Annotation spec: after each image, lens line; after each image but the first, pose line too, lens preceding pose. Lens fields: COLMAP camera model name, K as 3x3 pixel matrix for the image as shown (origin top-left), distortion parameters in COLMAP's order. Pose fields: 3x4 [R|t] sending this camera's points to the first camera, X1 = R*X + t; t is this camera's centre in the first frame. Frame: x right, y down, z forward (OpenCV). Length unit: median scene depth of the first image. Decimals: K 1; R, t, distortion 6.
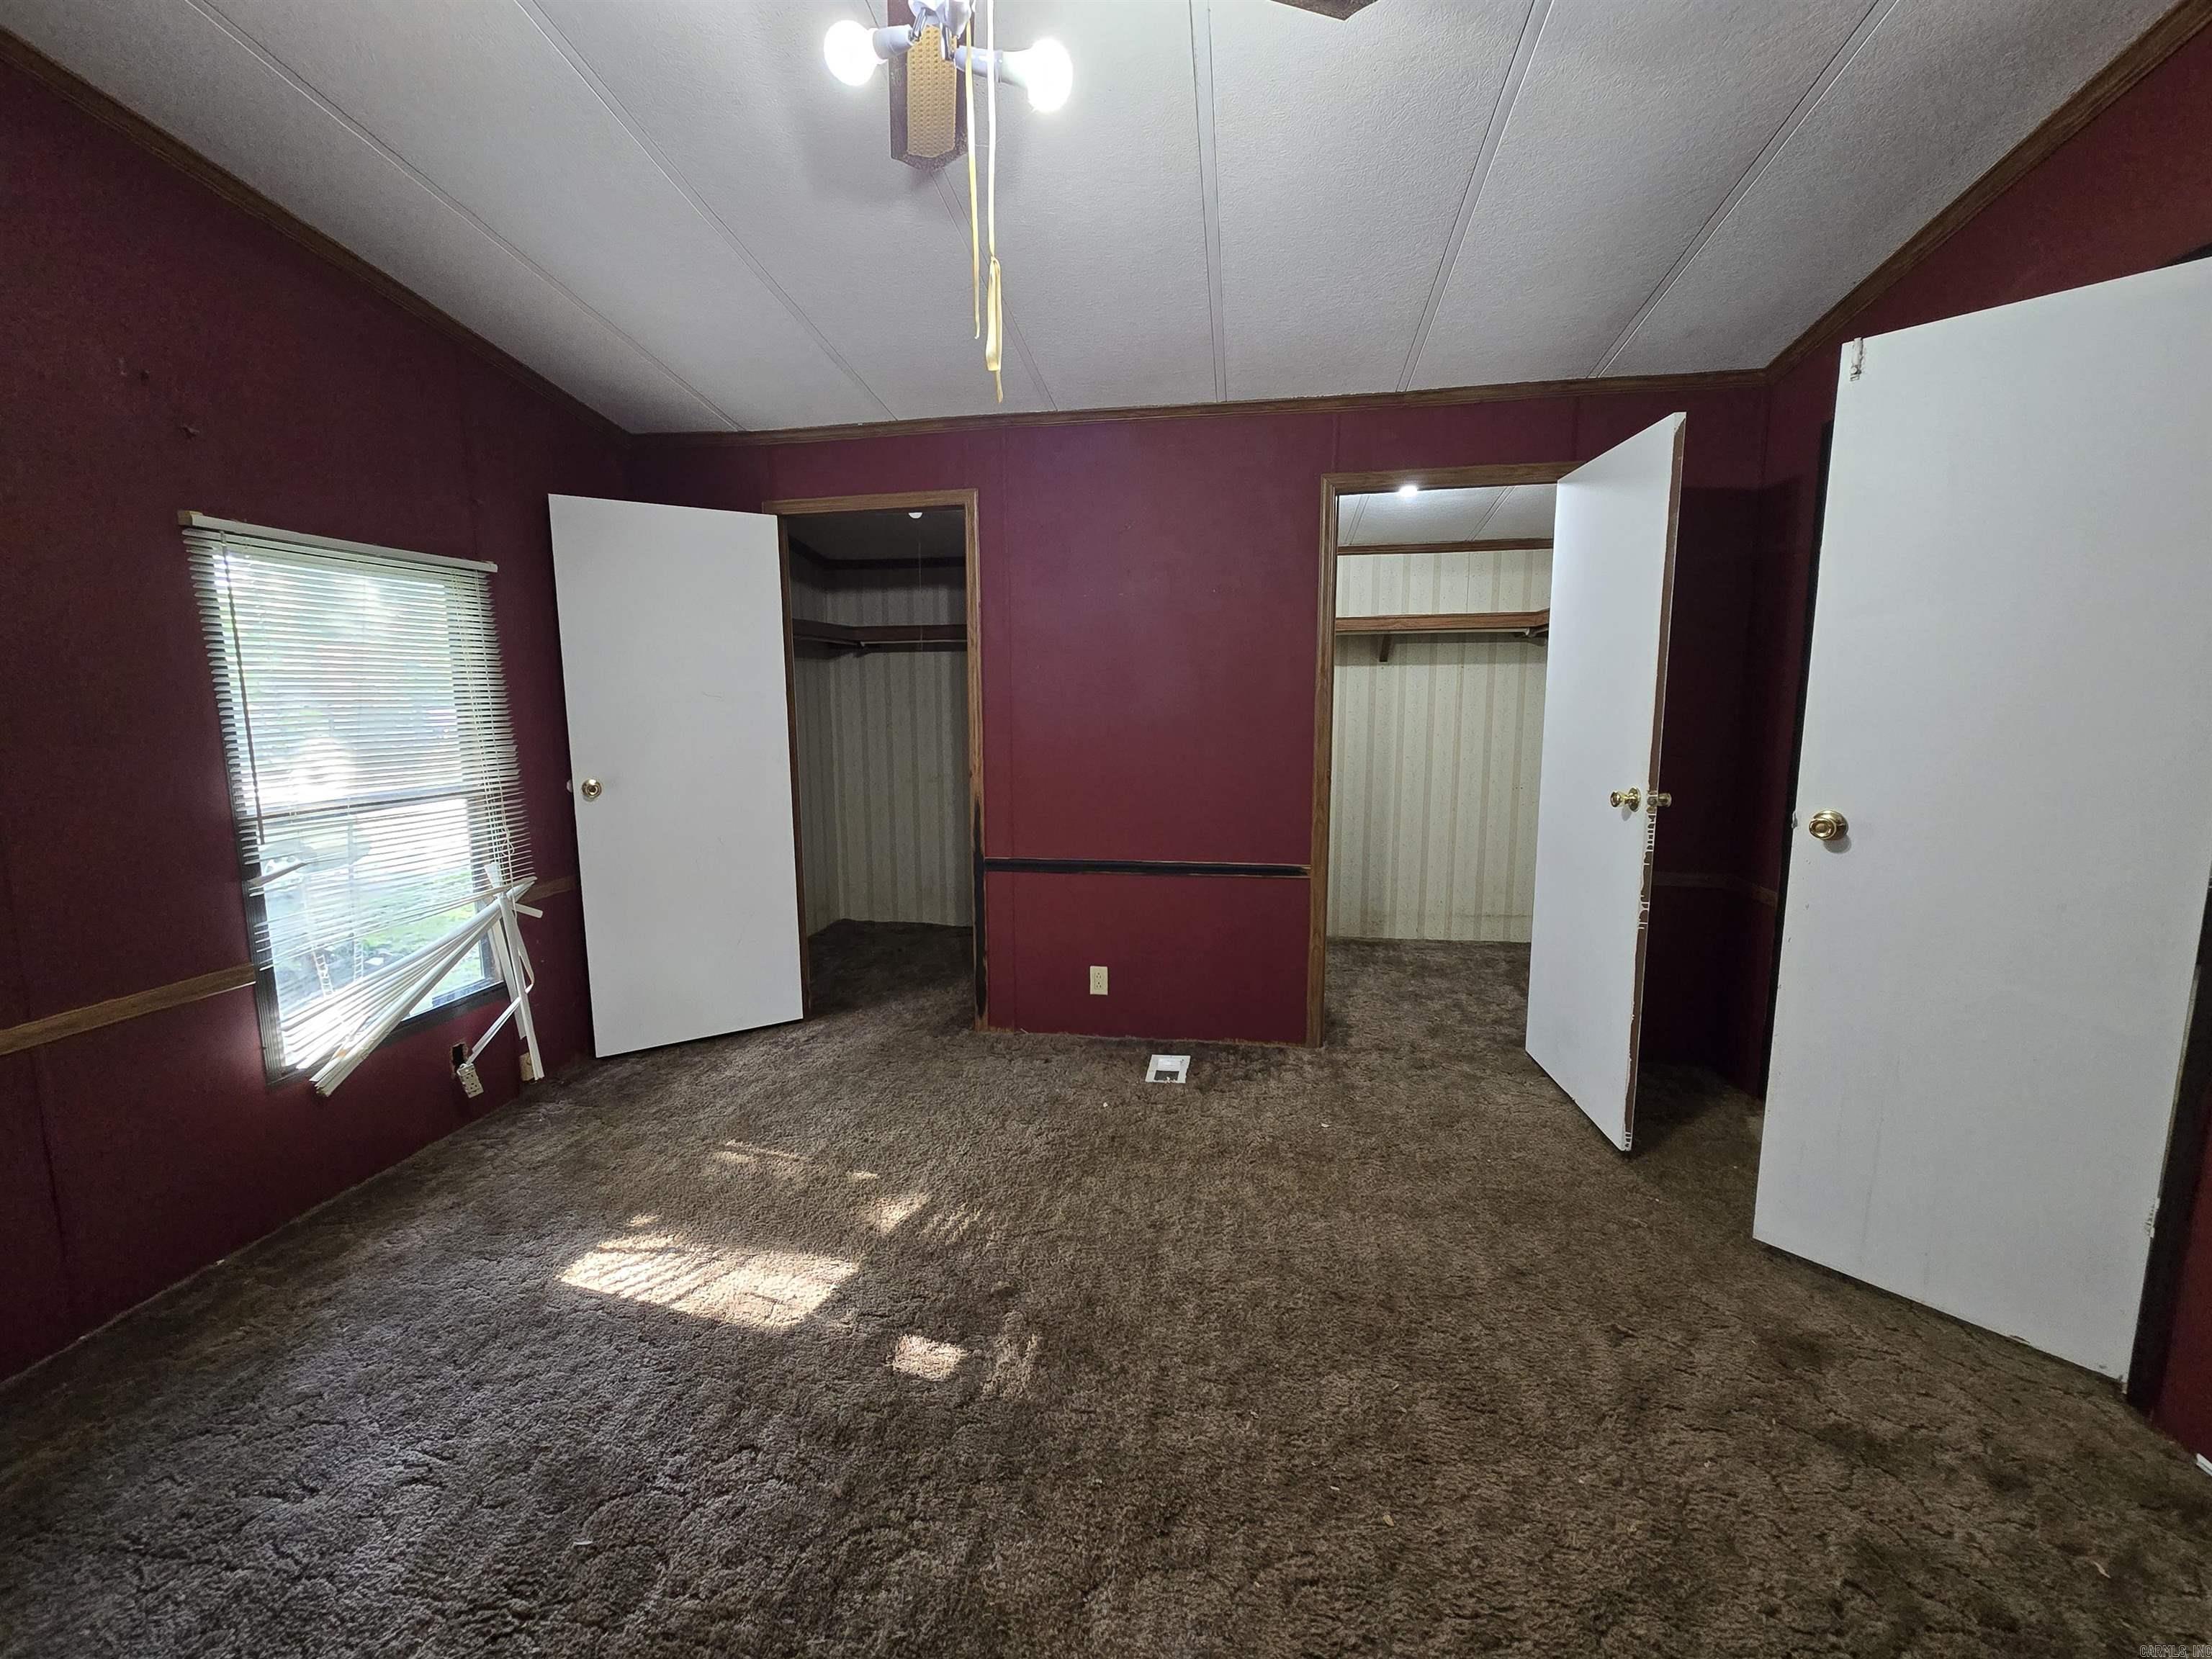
lens RADIAL K [[911.5, 0, 1110.7], [0, 911.5, 826.5], [0, 0, 1]] dist [-0.005805, 0.002132]
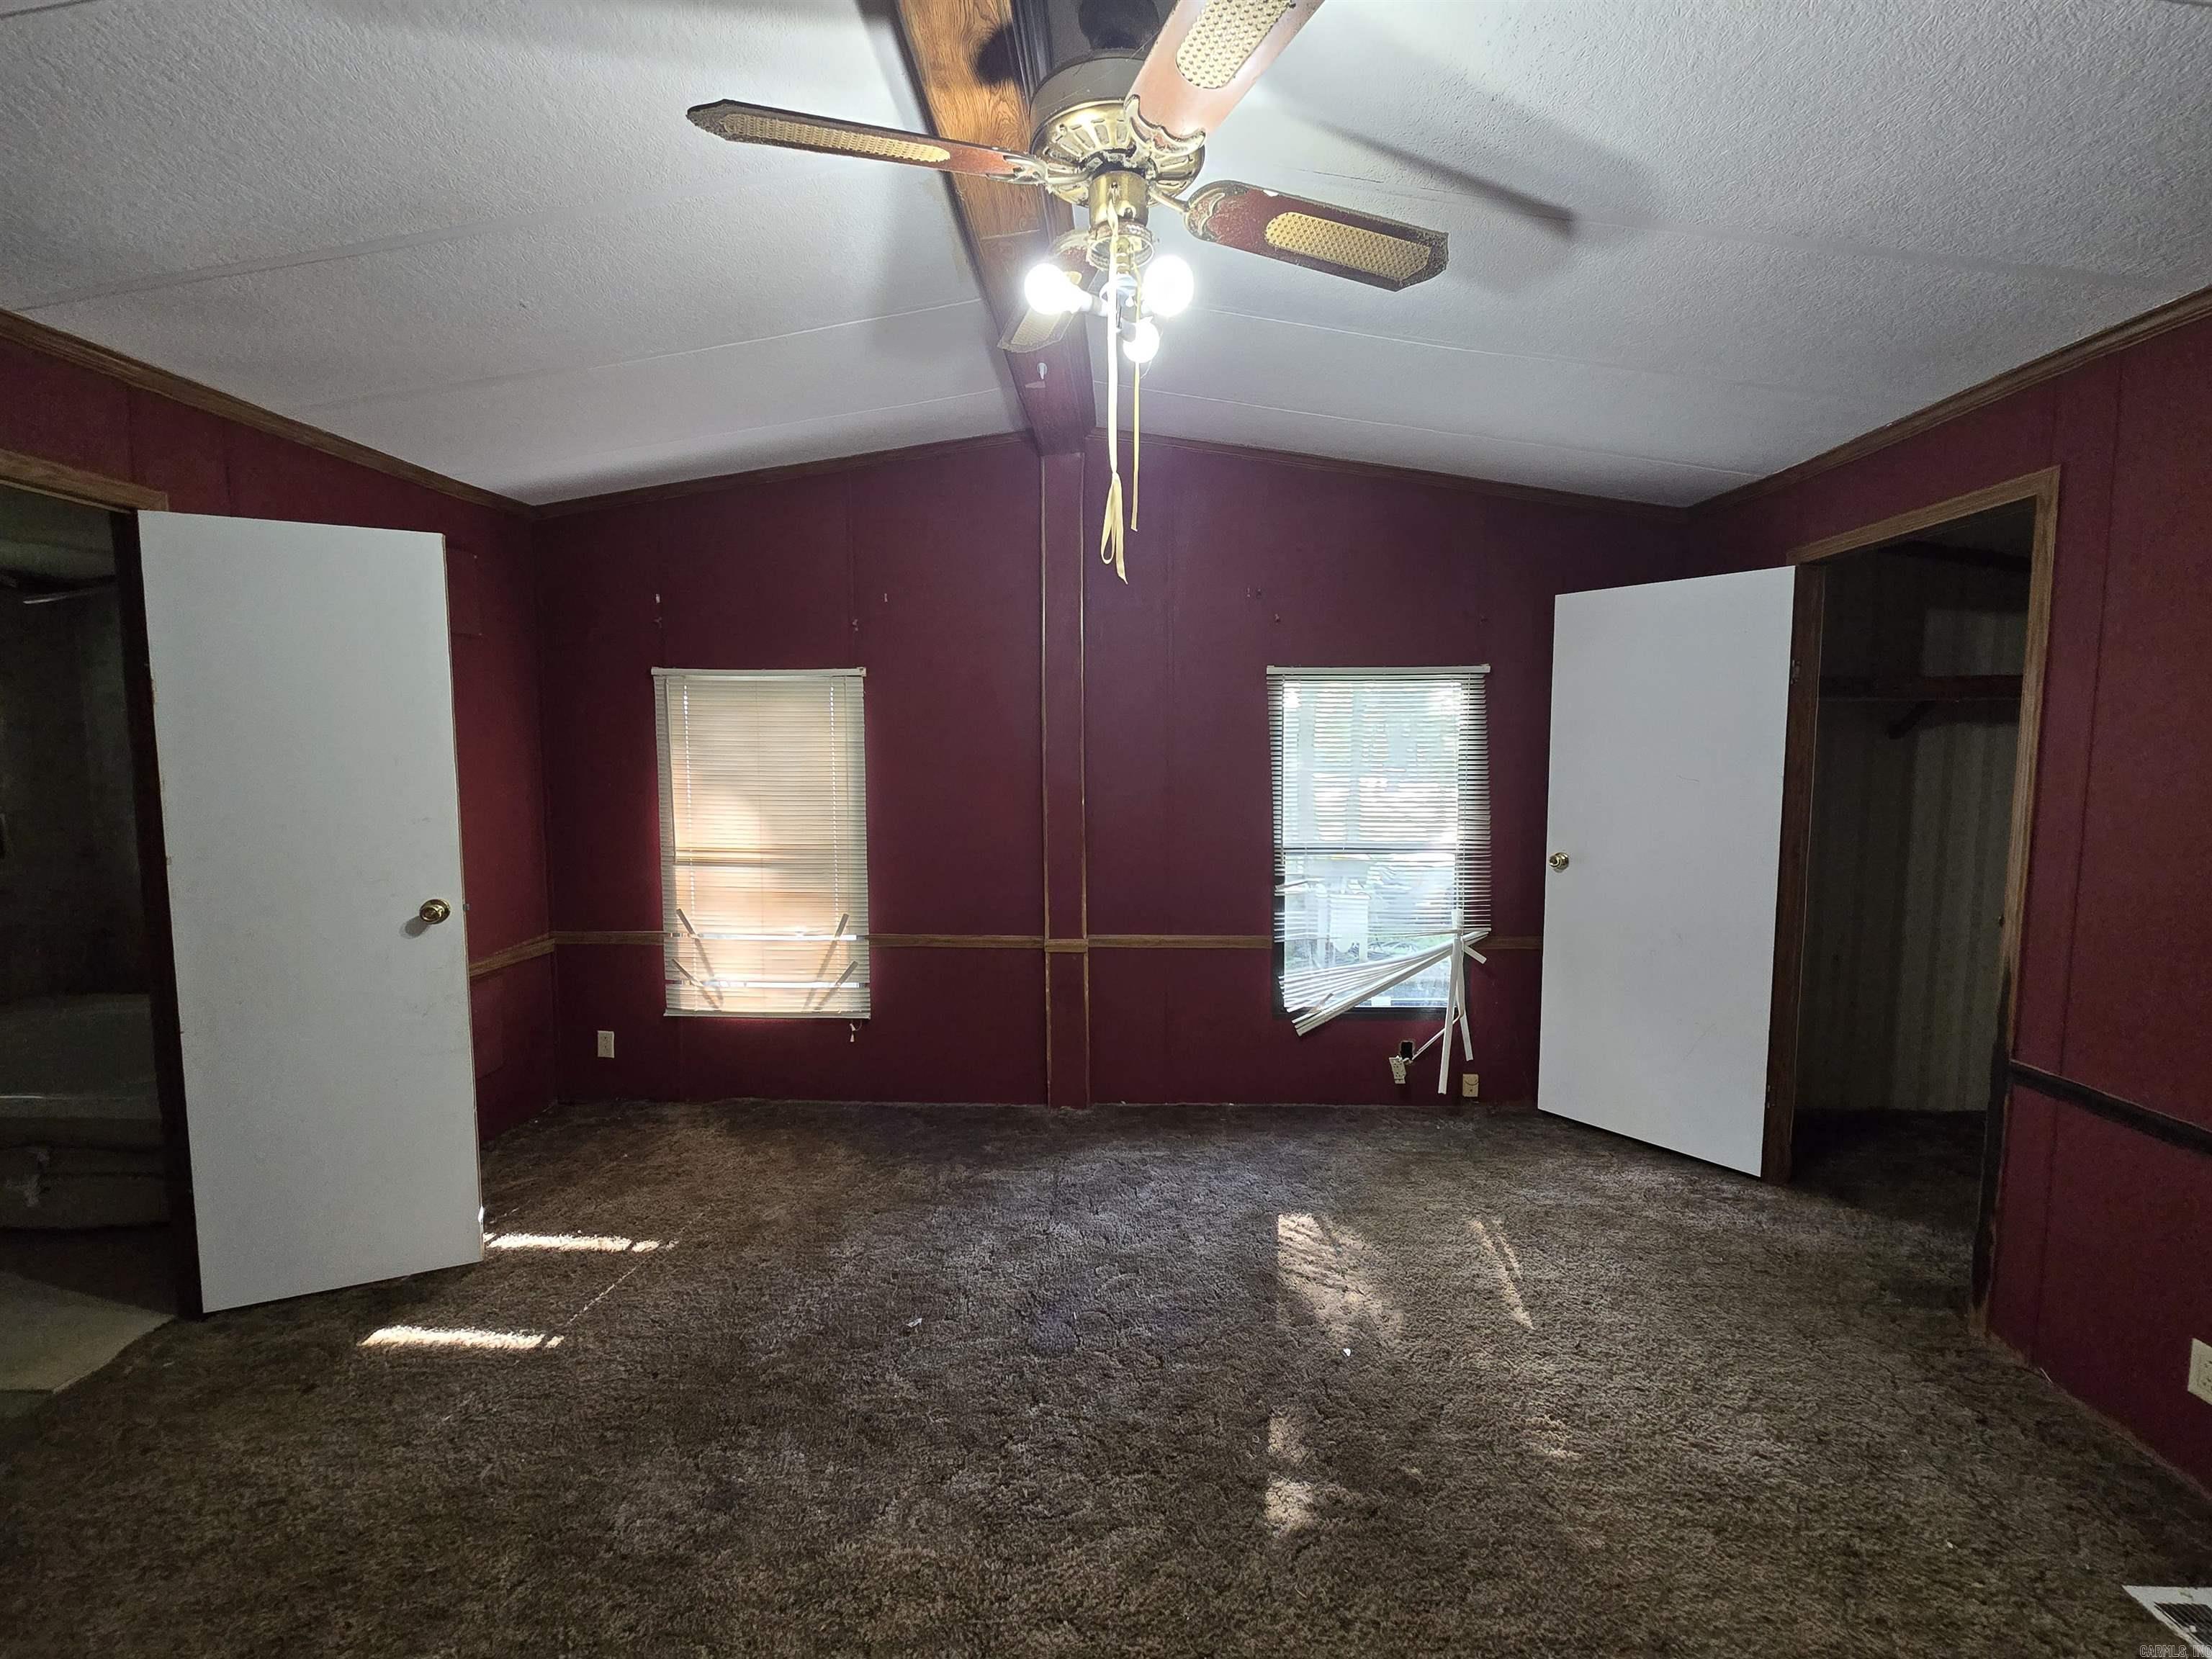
lens RADIAL K [[911.5, 0, 1102.2], [0, 911.5, 821.3], [0, 0, 1]] dist [-0.005805, 0.002132]
pose [[0.119057, 0.093726, -0.988454, 0.451456], [-0.142714, 0.986812, 0.076381, -0.099317], [0.982577, 0.131973, 0.130863, 0.348067]]
